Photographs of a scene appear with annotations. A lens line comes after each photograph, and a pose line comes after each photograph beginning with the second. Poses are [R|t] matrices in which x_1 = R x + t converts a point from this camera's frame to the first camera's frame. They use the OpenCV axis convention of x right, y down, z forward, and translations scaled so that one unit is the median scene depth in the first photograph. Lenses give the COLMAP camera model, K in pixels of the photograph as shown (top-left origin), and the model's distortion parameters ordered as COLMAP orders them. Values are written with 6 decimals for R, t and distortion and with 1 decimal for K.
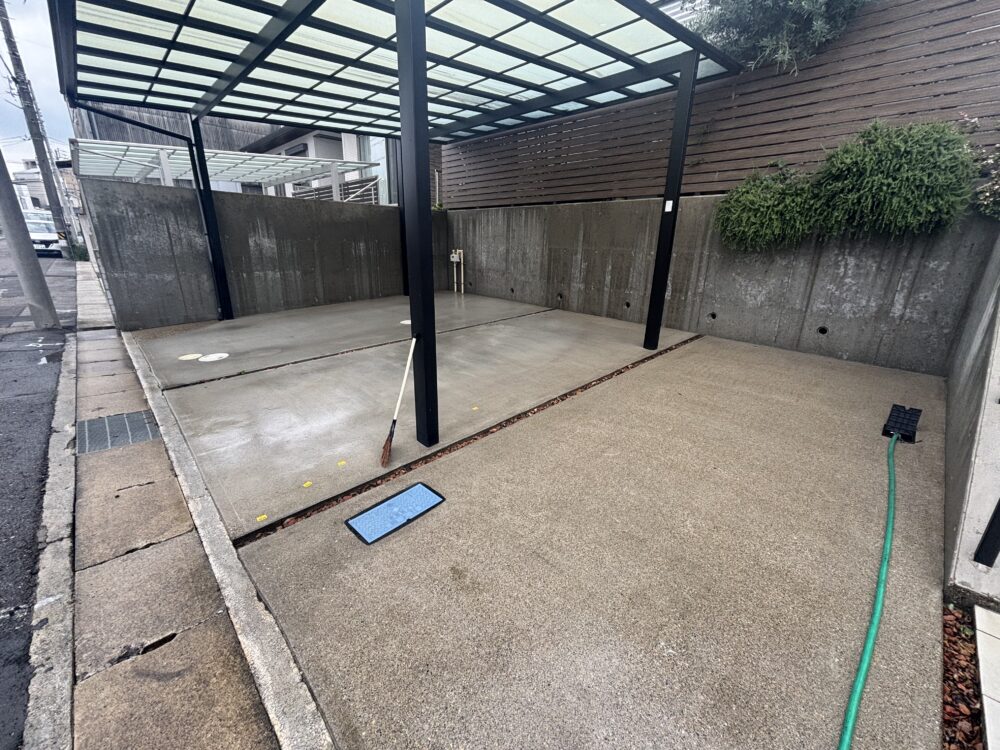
lens RADIAL K [[410.7, 0, 500.9], [0, 410.7, 376.0], [0, 0, 1]] dist [0.003491, 0.000410]
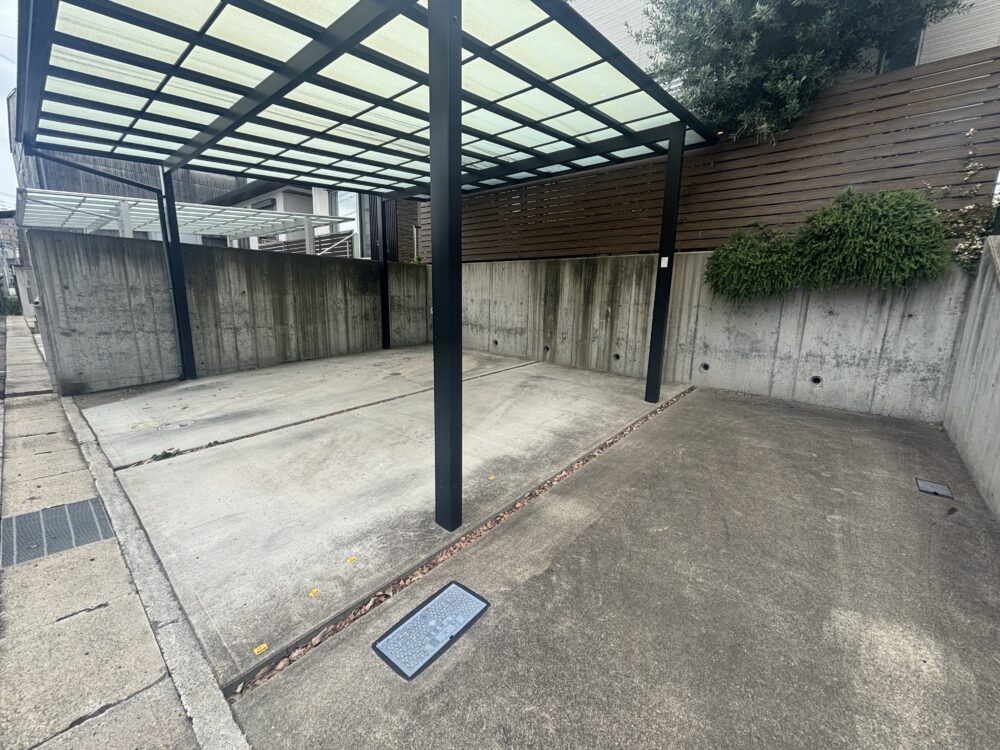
lens RADIAL K [[410.7, 0, 499.5], [0, 410.7, 375.6], [0, 0, 1]] dist [0.003491, 0.000410]
pose [[0.995860, -0.019077, 0.088877, -0.090485], [0.029332, 0.992869, -0.115550, -0.029571], [-0.086039, 0.117678, 0.989317, 0.063268]]
